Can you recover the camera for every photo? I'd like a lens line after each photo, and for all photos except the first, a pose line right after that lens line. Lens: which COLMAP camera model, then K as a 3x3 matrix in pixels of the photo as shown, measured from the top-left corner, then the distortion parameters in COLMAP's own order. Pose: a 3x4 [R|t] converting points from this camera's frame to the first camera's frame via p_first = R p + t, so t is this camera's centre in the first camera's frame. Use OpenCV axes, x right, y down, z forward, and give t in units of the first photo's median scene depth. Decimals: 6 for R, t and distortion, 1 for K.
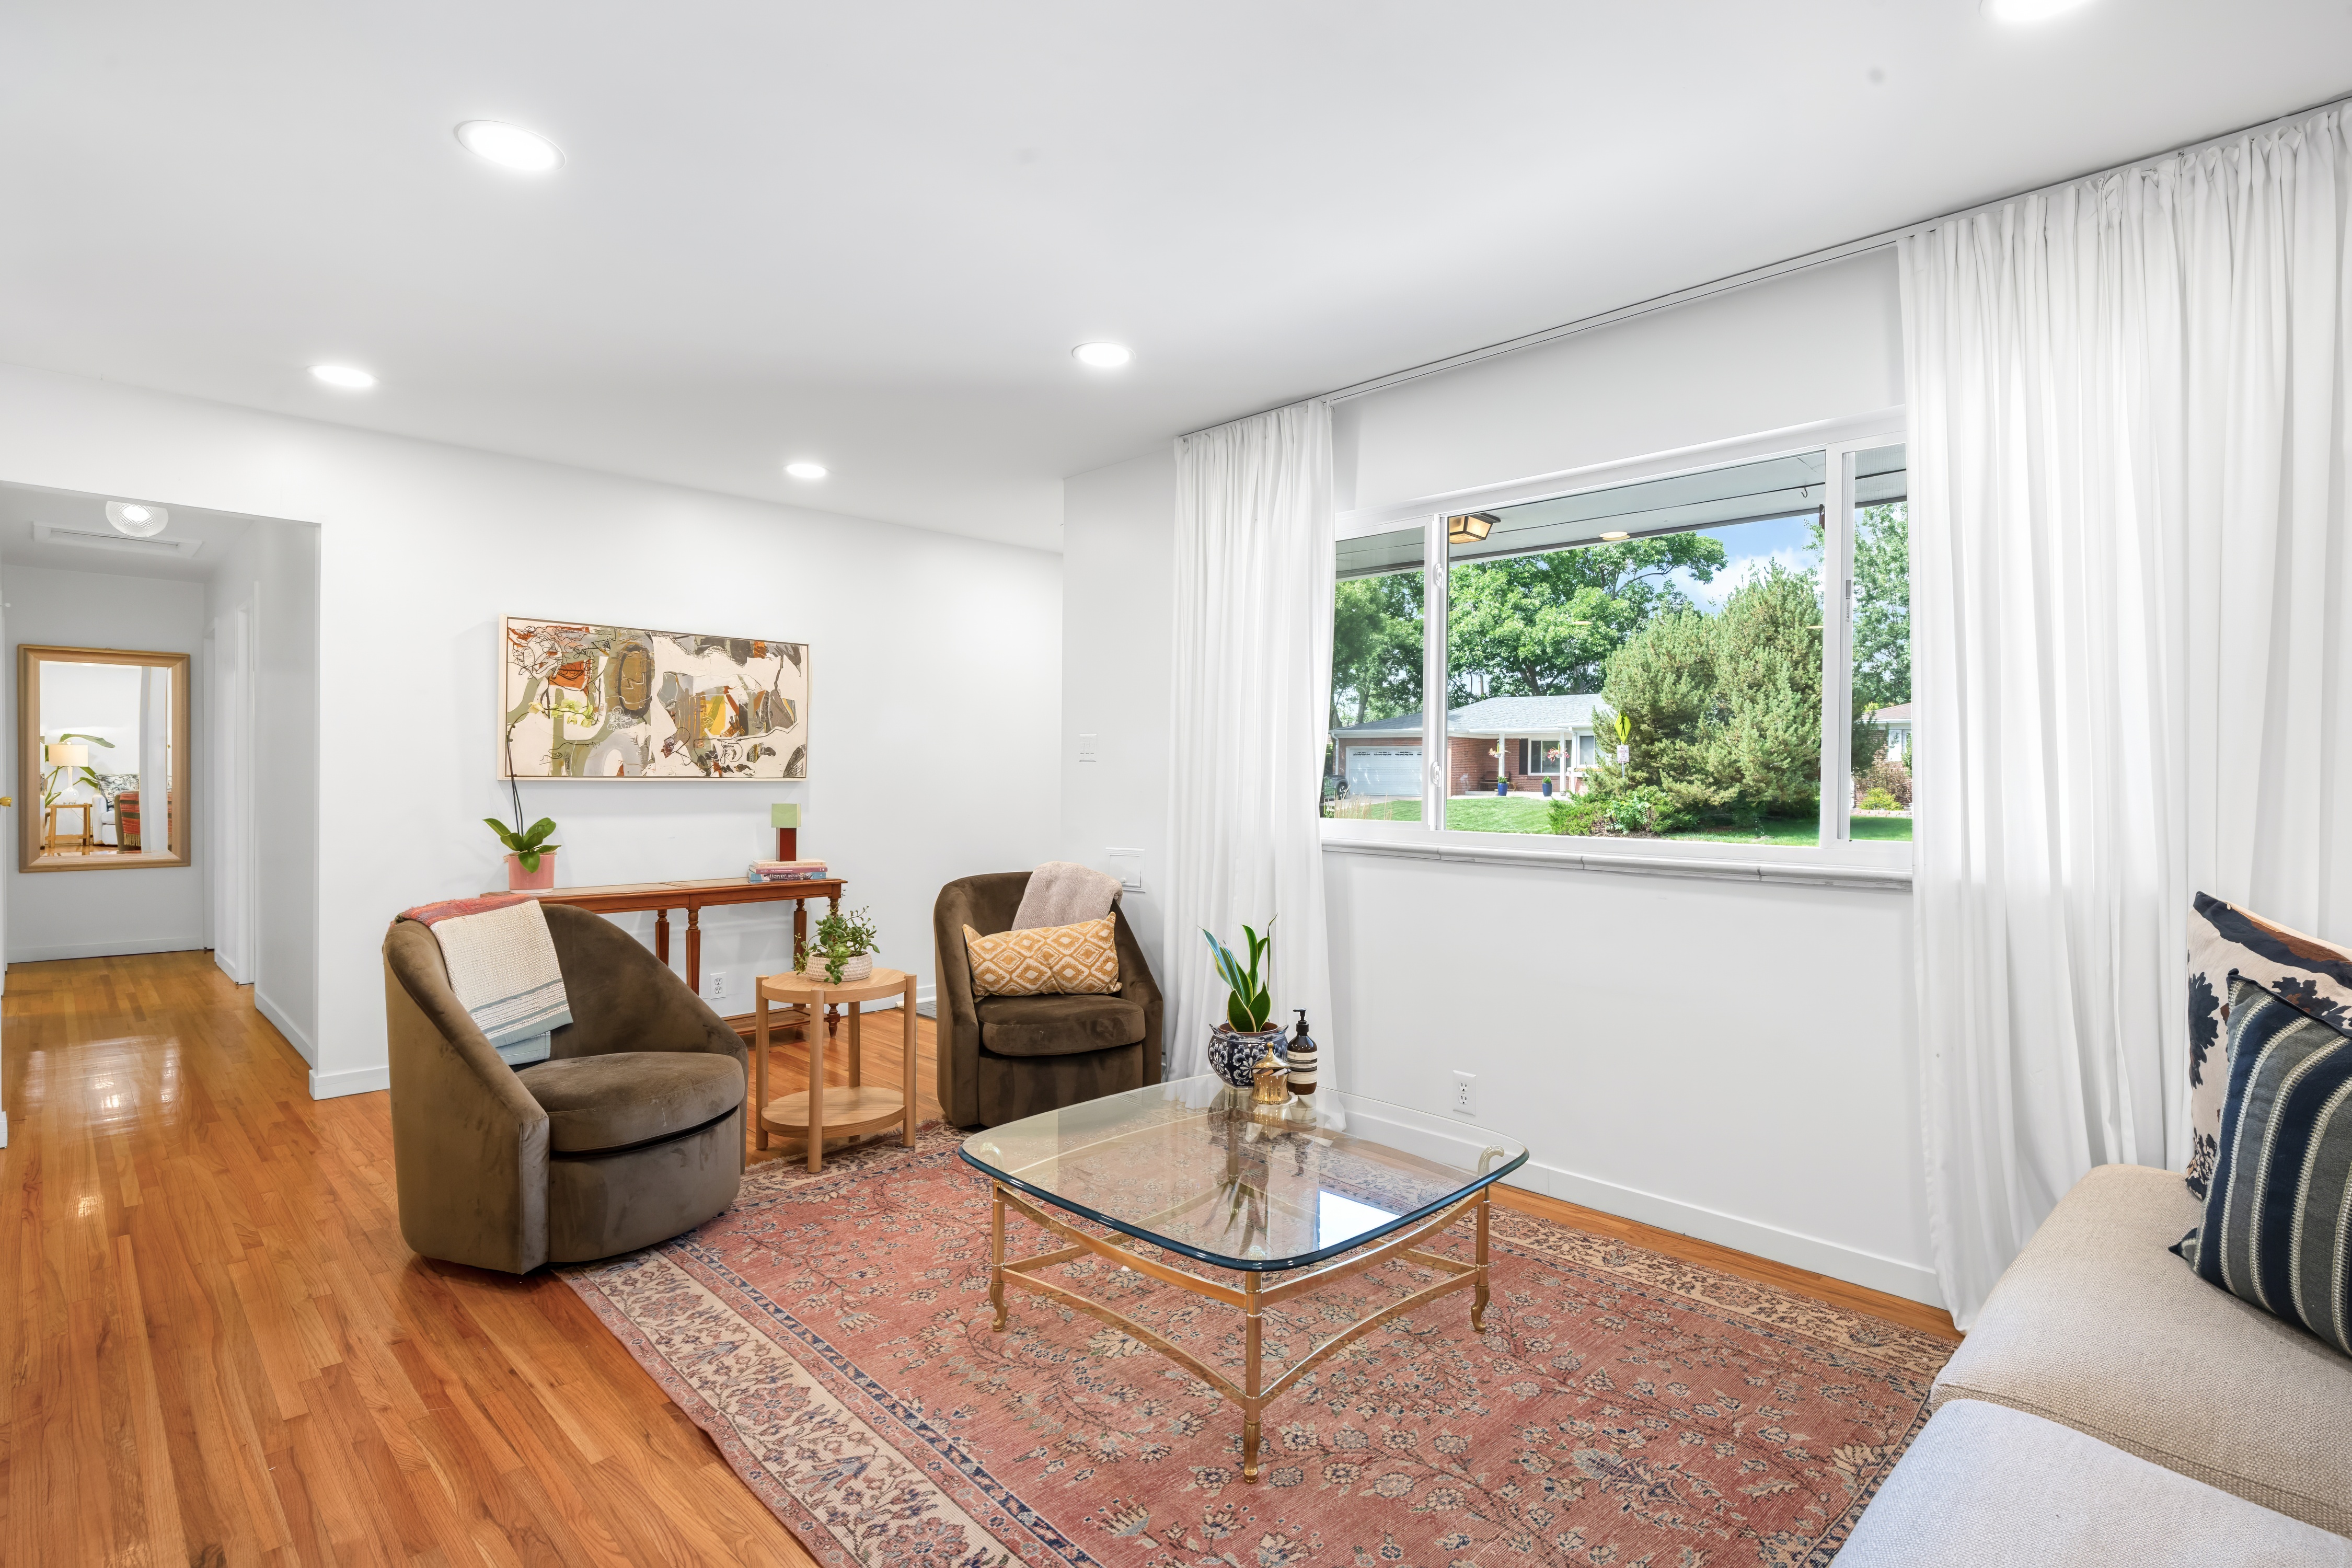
lens RADIAL K [[1138.5, 0, 1199.7], [0, 1138.5, 773.8], [0, 0, 1]] dist [-0.000987, -0.000563]
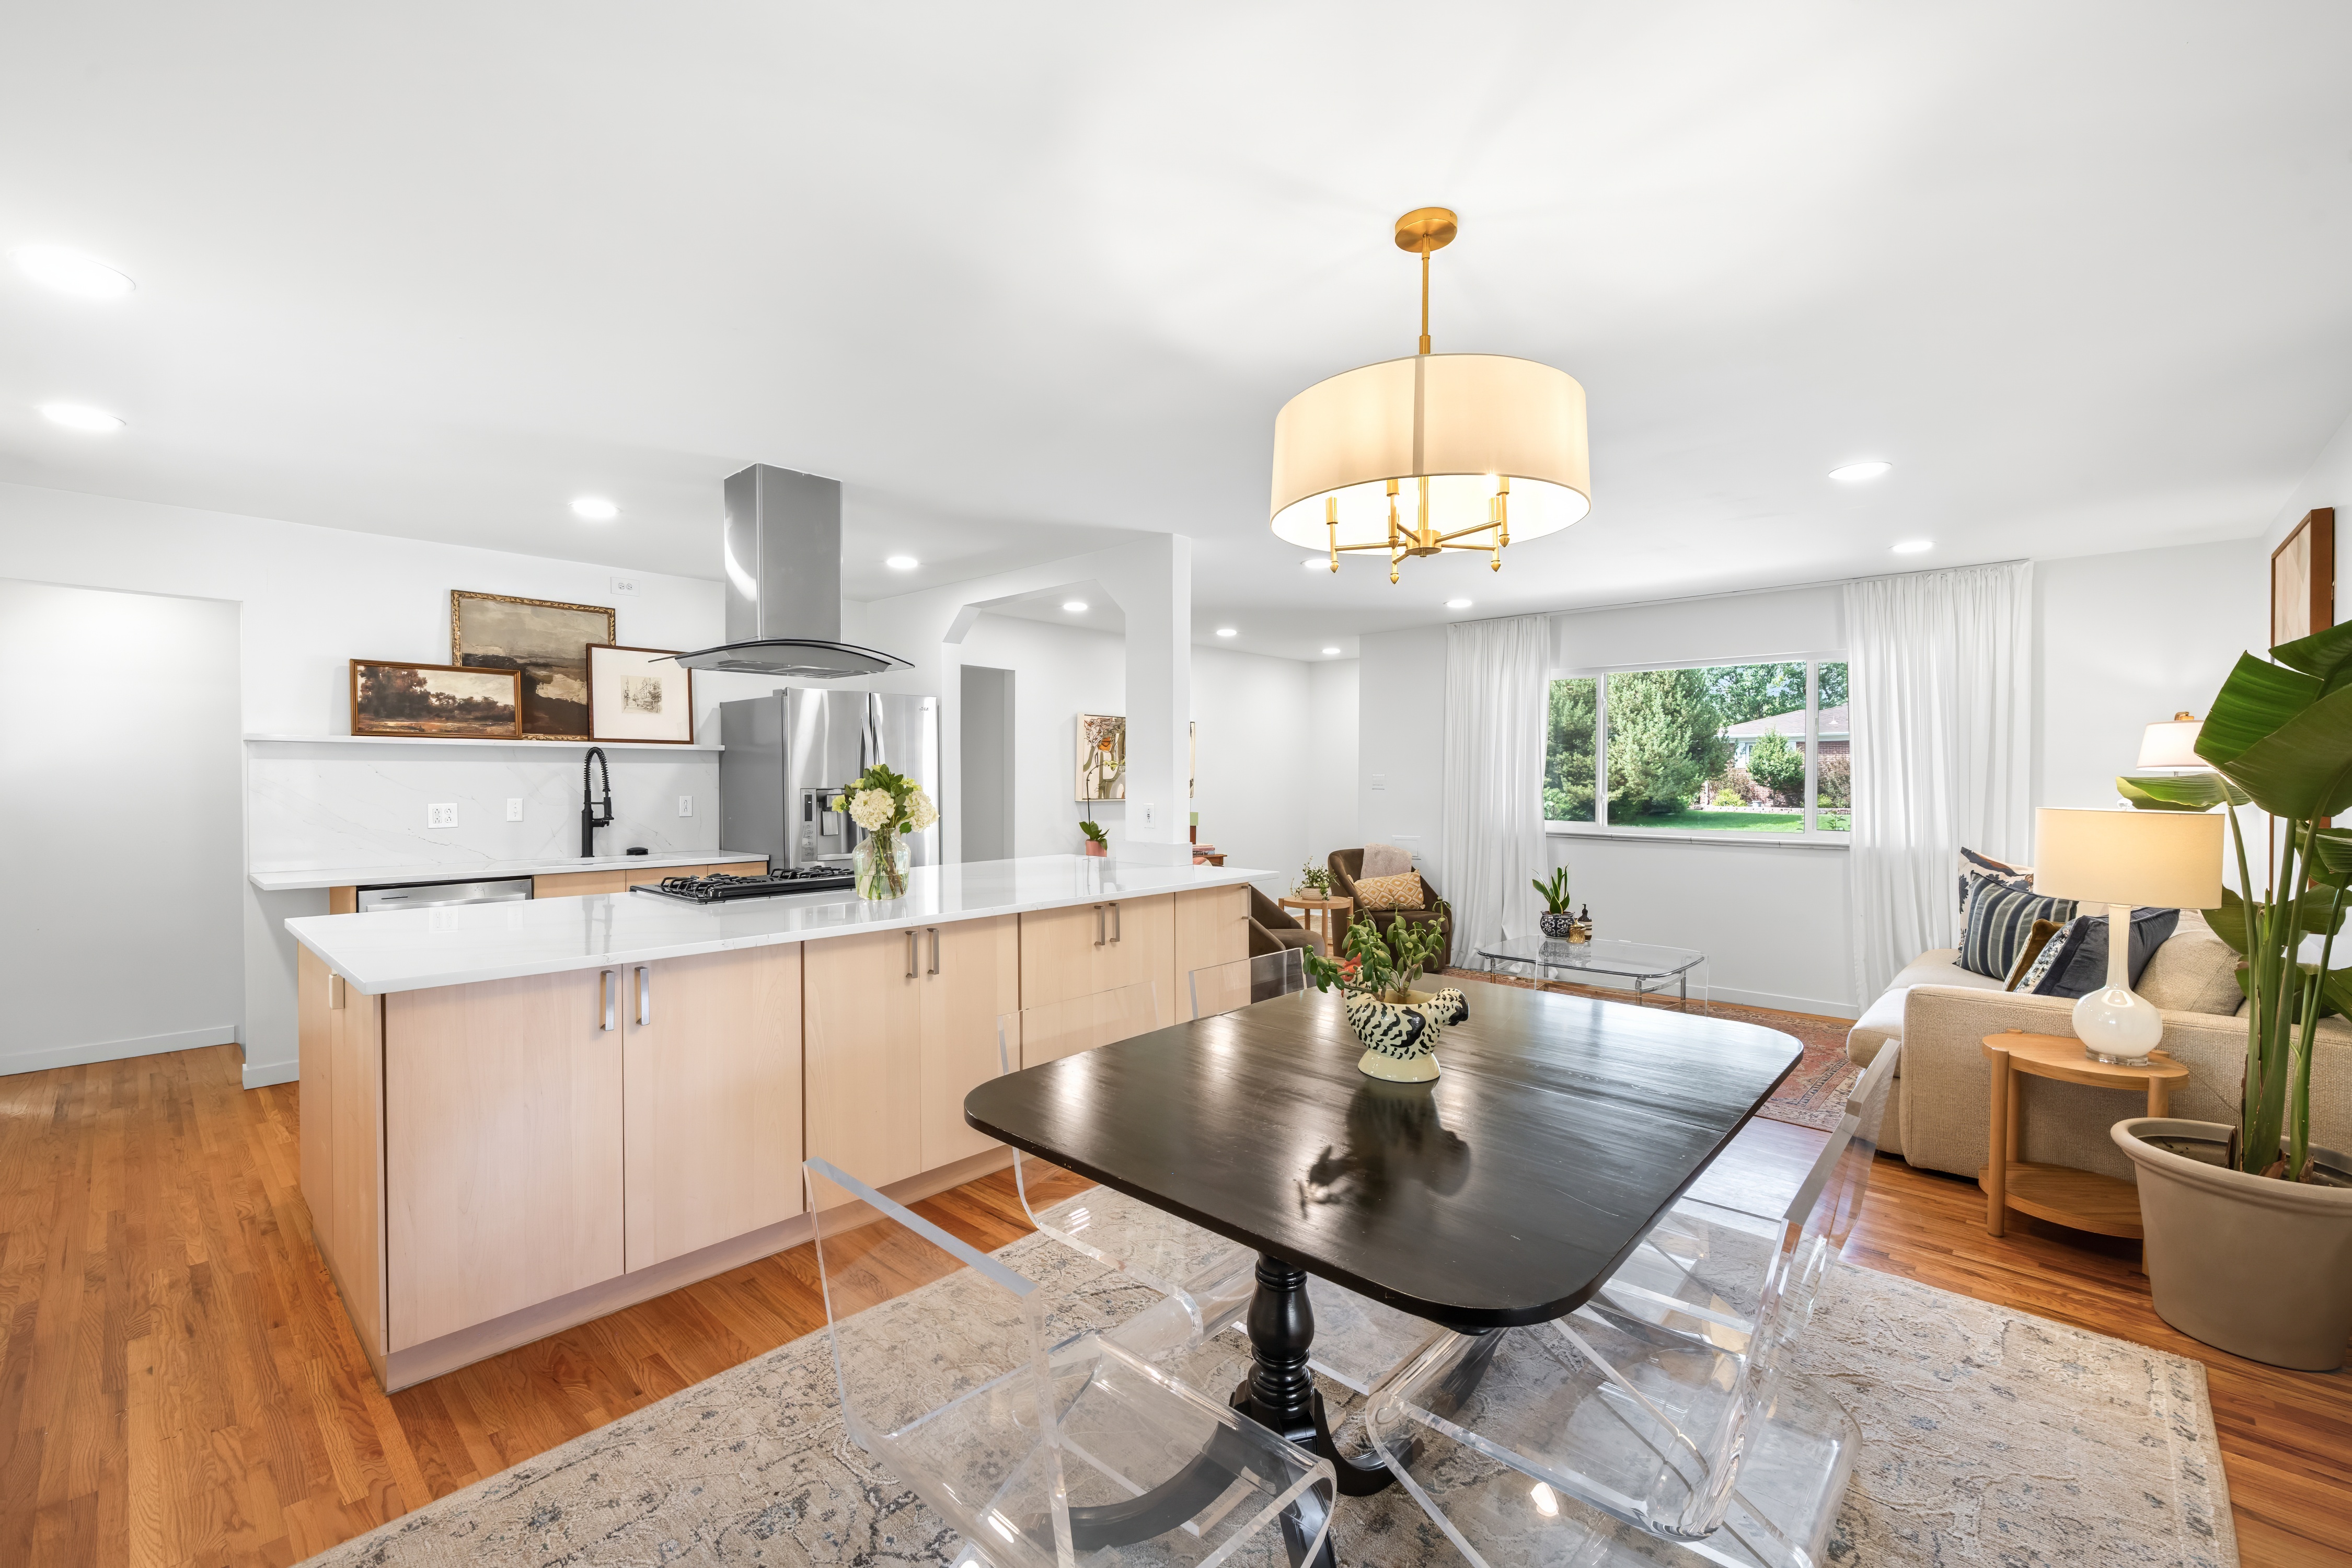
lens RADIAL K [[977.3, 0, 1159.7], [0, 977.3, 776.1], [0, 0, 1]] dist [0.000811, -0.000149]
pose [[0.999689, -0.003711, 0.024668, -0.504675], [0.003713, 0.999993, -0.000031, -0.034077], [-0.024668, 0.000123, 0.999696, -0.592796]]
